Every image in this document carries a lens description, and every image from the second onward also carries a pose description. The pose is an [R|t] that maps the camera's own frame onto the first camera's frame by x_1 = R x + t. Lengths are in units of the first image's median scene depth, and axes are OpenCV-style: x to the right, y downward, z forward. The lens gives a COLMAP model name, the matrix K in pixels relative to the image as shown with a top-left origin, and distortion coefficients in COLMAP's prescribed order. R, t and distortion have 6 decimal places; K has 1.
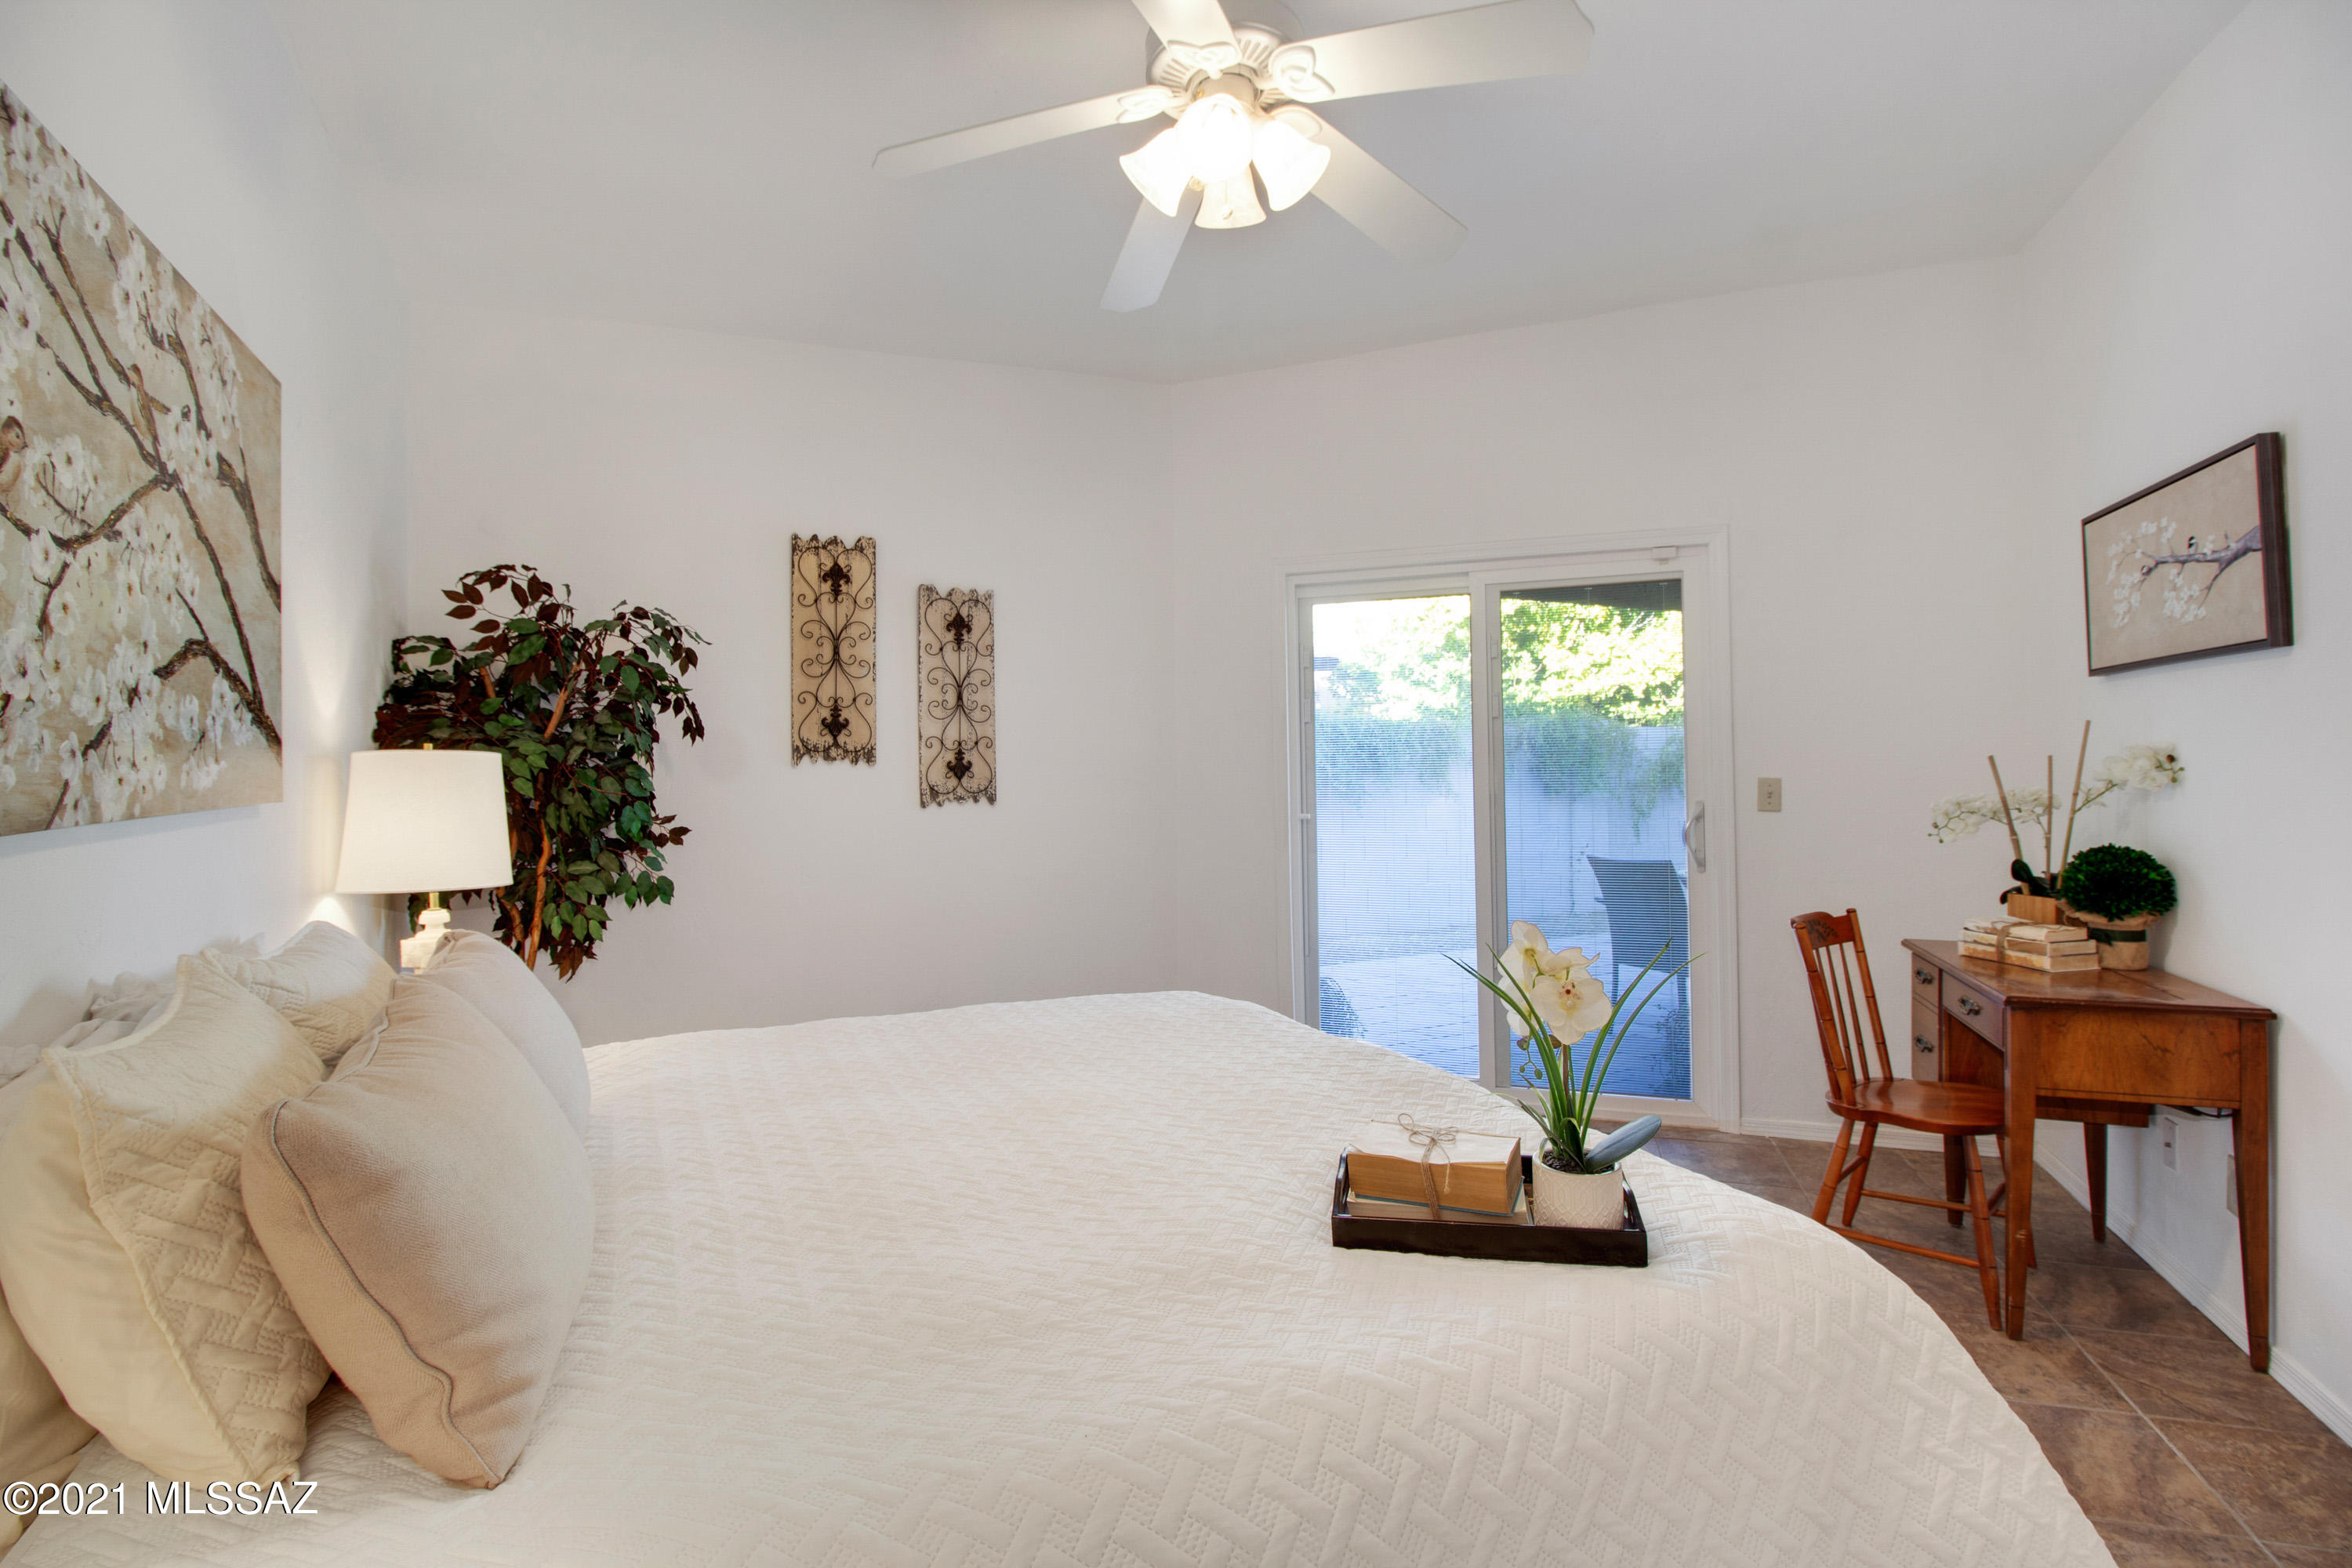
lens RADIAL K [[1093.1, 0, 1175.4], [0, 1093.1, 747.6], [0, 0, 1]] dist [0.003832, -0.012991]
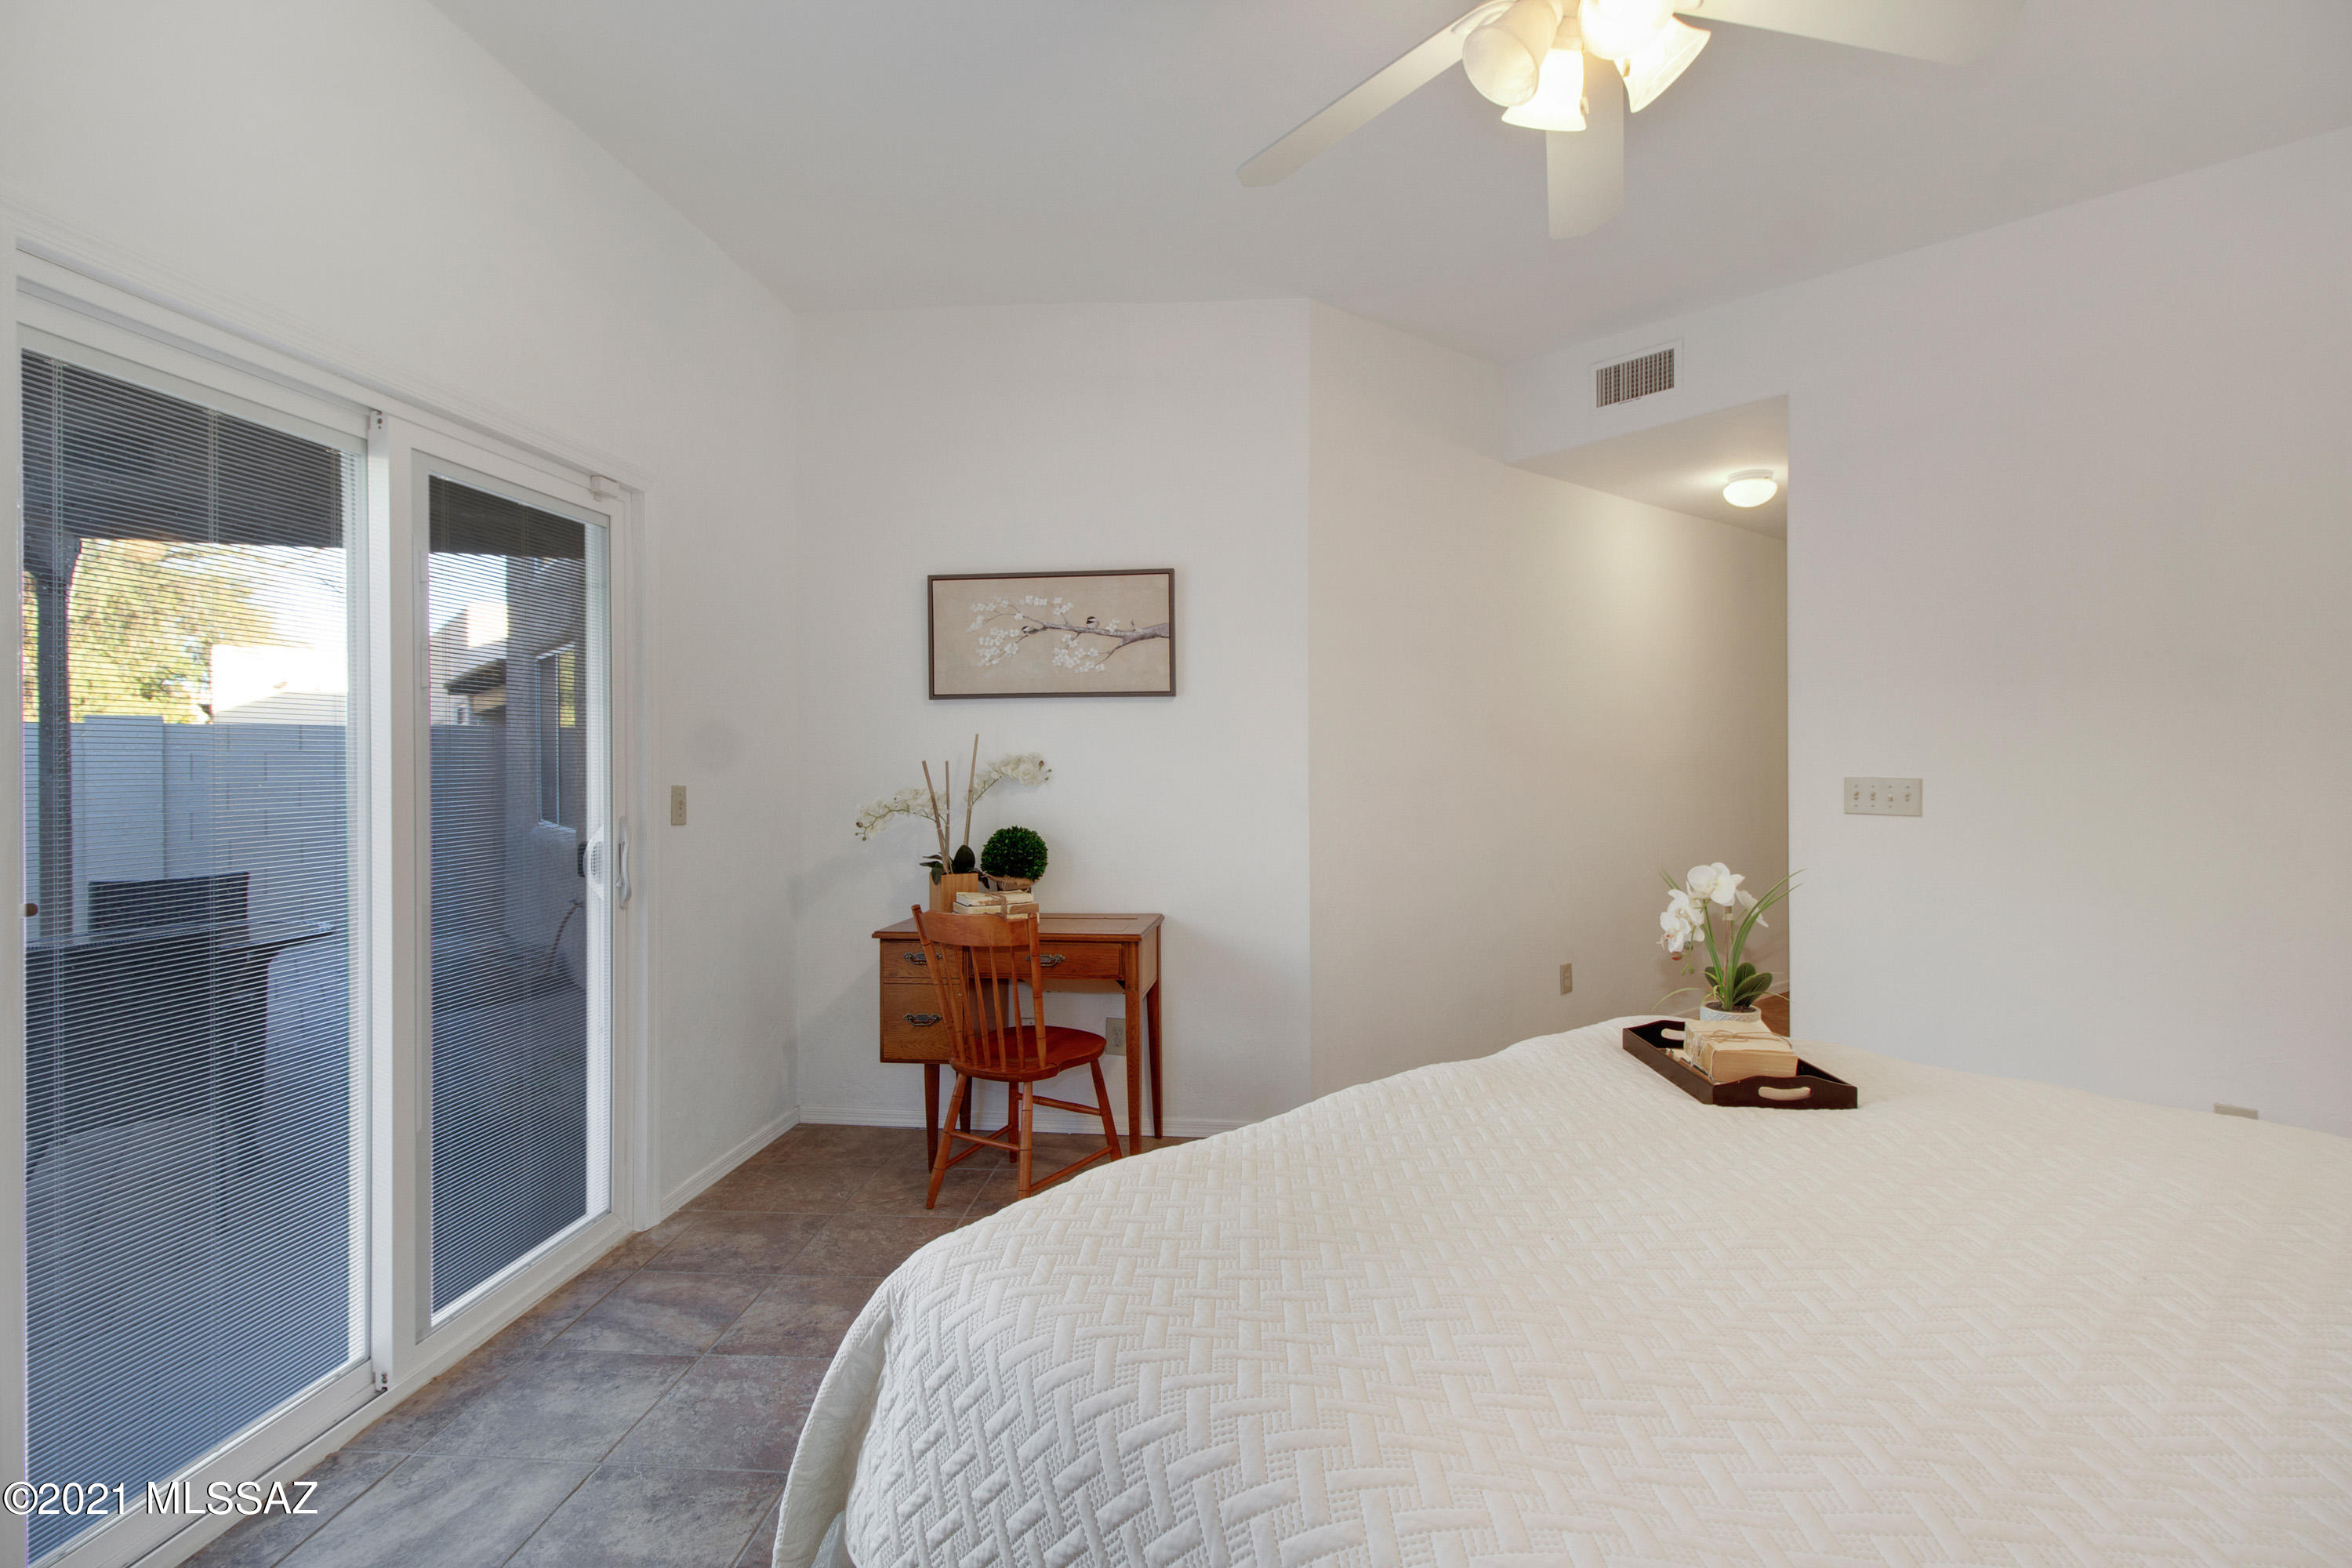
lens RADIAL K [[1107.7, 0, 1176.0], [0, 1107.7, 784.0], [0, 0, 1]] dist [0.000435, -0.000178]
pose [[-0.233618, -0.002691, 0.972325, -0.558238], [-0.002524, 0.999994, 0.002161, 0.033488], [-0.972325, -0.001949, -0.233623, 1.169677]]
